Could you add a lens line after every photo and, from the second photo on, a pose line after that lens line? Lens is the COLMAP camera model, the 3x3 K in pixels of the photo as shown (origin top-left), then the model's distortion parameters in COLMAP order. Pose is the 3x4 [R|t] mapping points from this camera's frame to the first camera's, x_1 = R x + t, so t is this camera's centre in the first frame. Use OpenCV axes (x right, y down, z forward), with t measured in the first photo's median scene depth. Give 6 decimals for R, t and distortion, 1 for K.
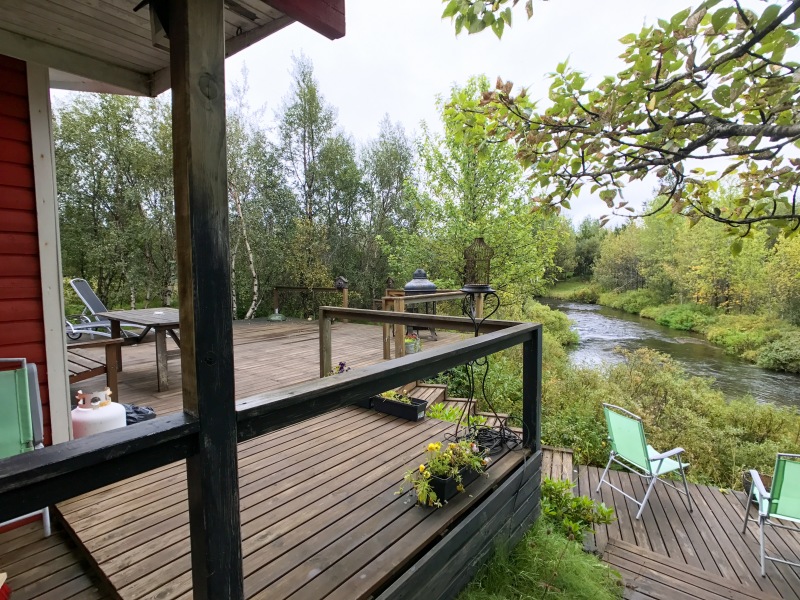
lens RADIAL K [[420.2, 0, 400.0], [0, 420.2, 300.0], [0, 0, 1]] dist [-0.053648, 0.029948]
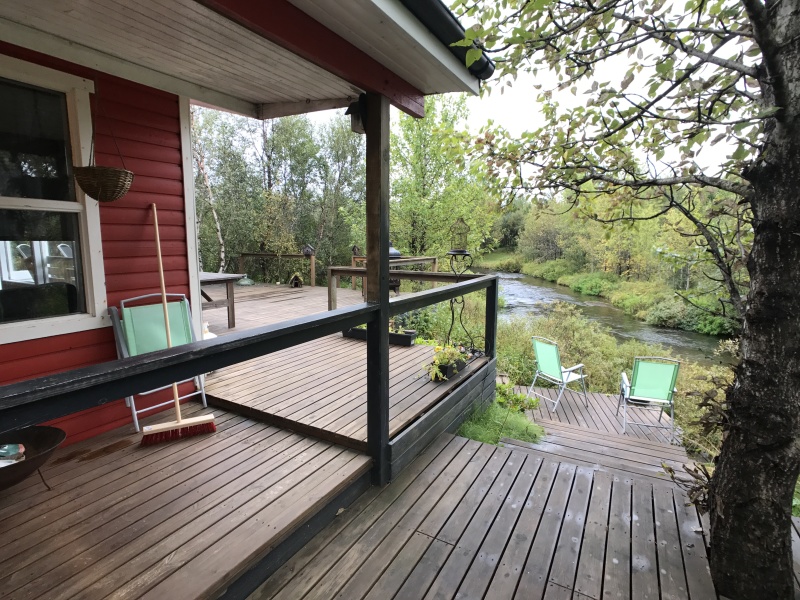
lens RADIAL K [[430.3, 0, 400.0], [0, 430.3, 300.0], [0, 0, 1]] dist [-0.027132, -0.000734]
pose [[0.984960, -0.011192, 0.172422, -0.096869], [-0.000494, 0.997714, 0.067583, 0.013531], [-0.172784, -0.066651, 0.982702, -0.167462]]
